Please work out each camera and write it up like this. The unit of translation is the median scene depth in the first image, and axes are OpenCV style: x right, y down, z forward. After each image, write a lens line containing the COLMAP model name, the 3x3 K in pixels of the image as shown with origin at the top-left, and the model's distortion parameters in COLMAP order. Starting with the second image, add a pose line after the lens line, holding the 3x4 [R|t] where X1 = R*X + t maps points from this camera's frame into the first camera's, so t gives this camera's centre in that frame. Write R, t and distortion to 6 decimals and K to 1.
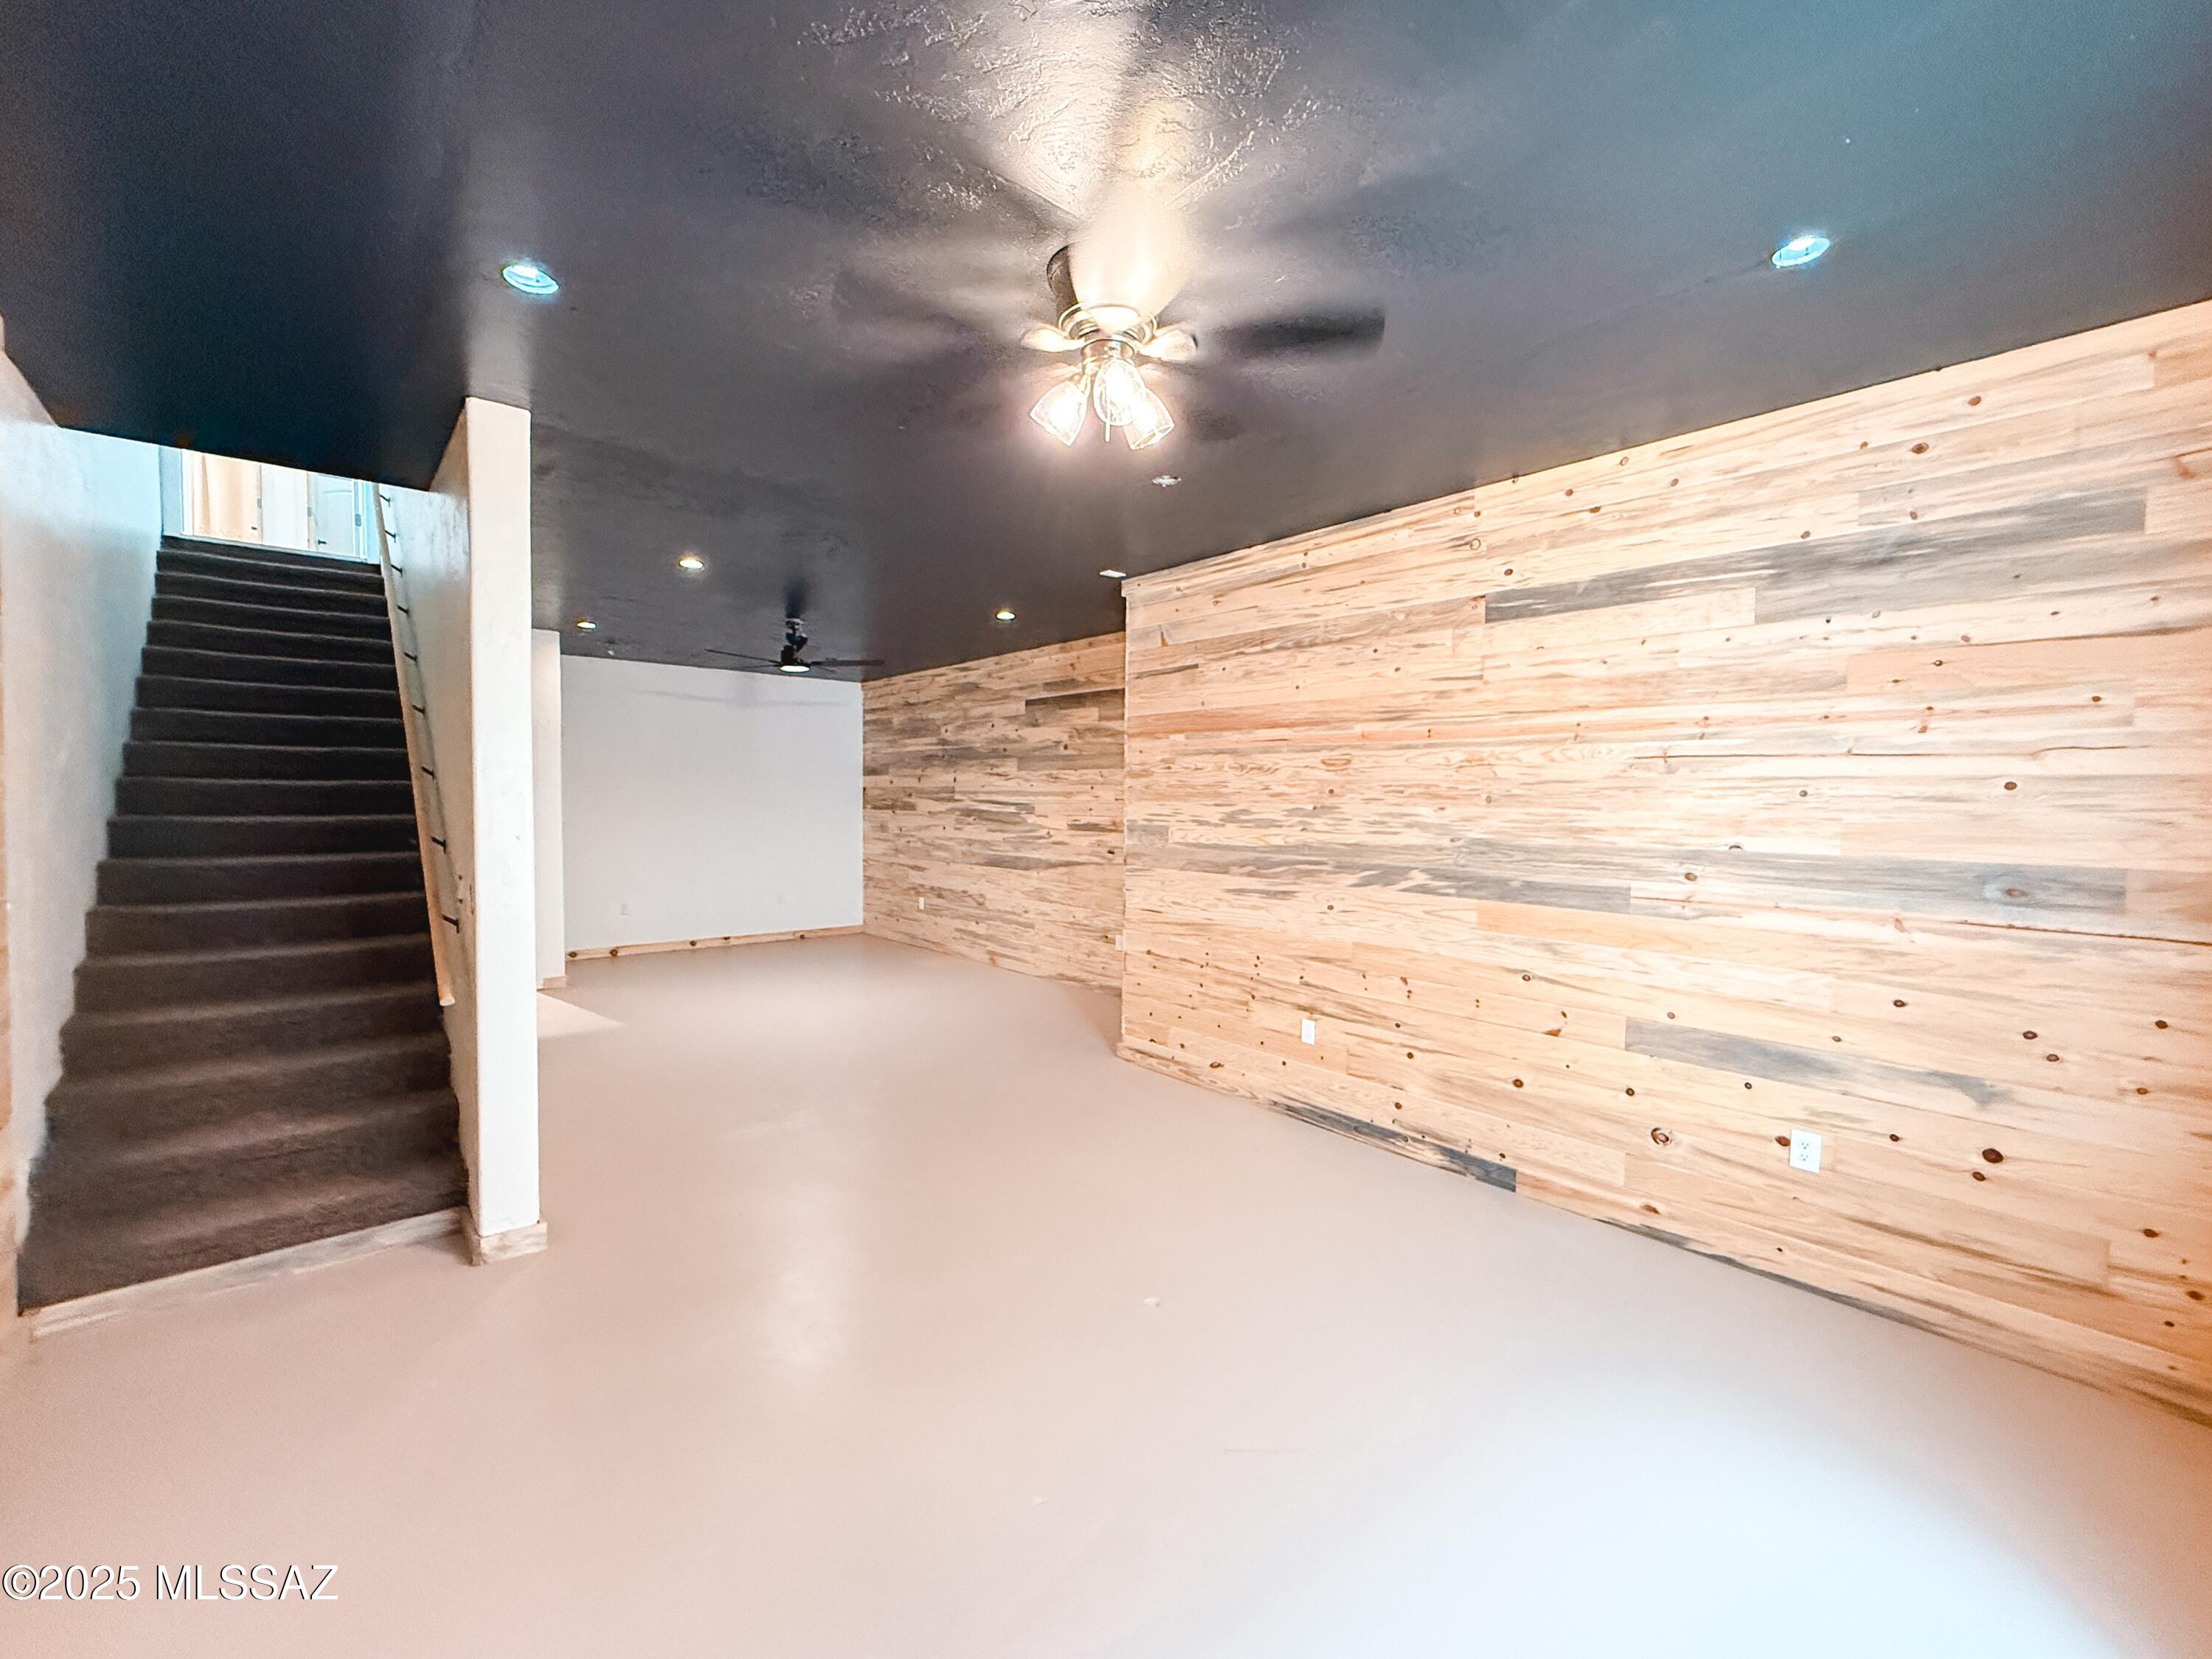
lens RADIAL K [[900.8, 0, 1114.1], [0, 900.8, 830.5], [0, 0, 1]] dist [-0.000868, 0.000067]
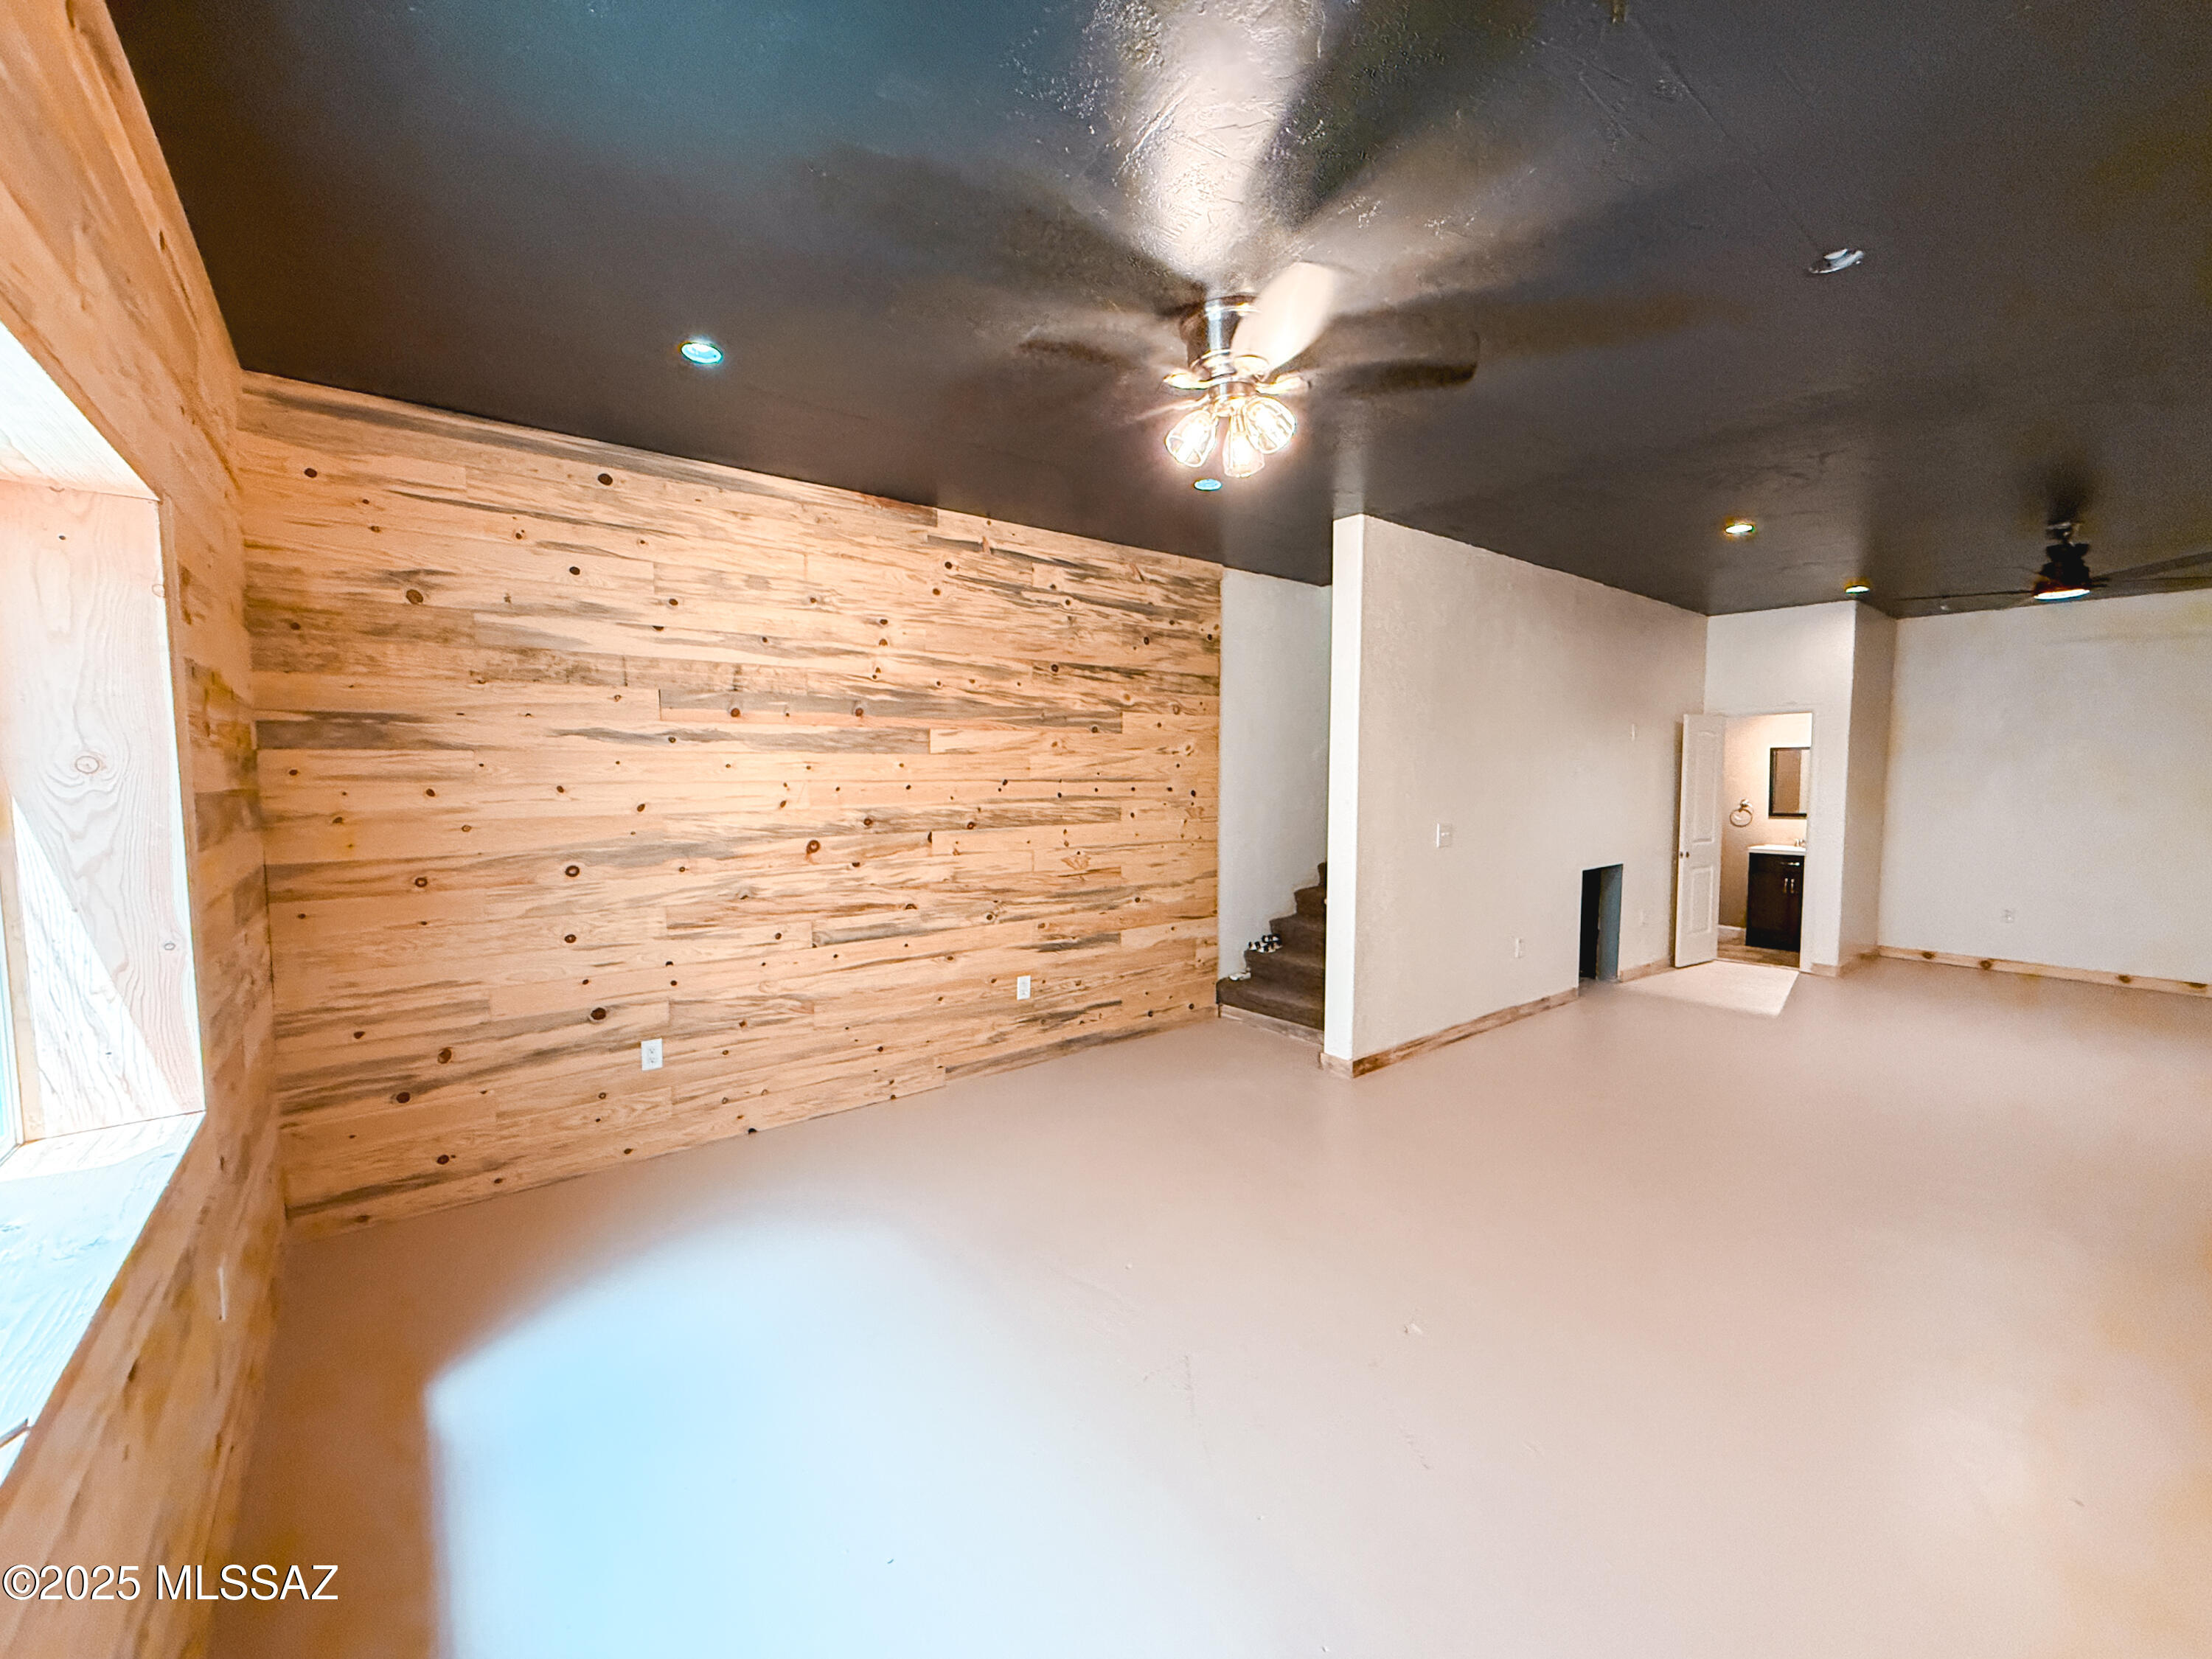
lens RADIAL K [[900.8, 0, 1098.0], [0, 900.8, 830.3], [0, 0, 1]] dist [-0.000868, 0.000067]
pose [[-0.039462, 0.062640, -0.997256, 0.388112], [-0.037021, 0.997256, 0.064105, -0.012760], [0.998535, 0.039449, -0.037035, 0.283928]]
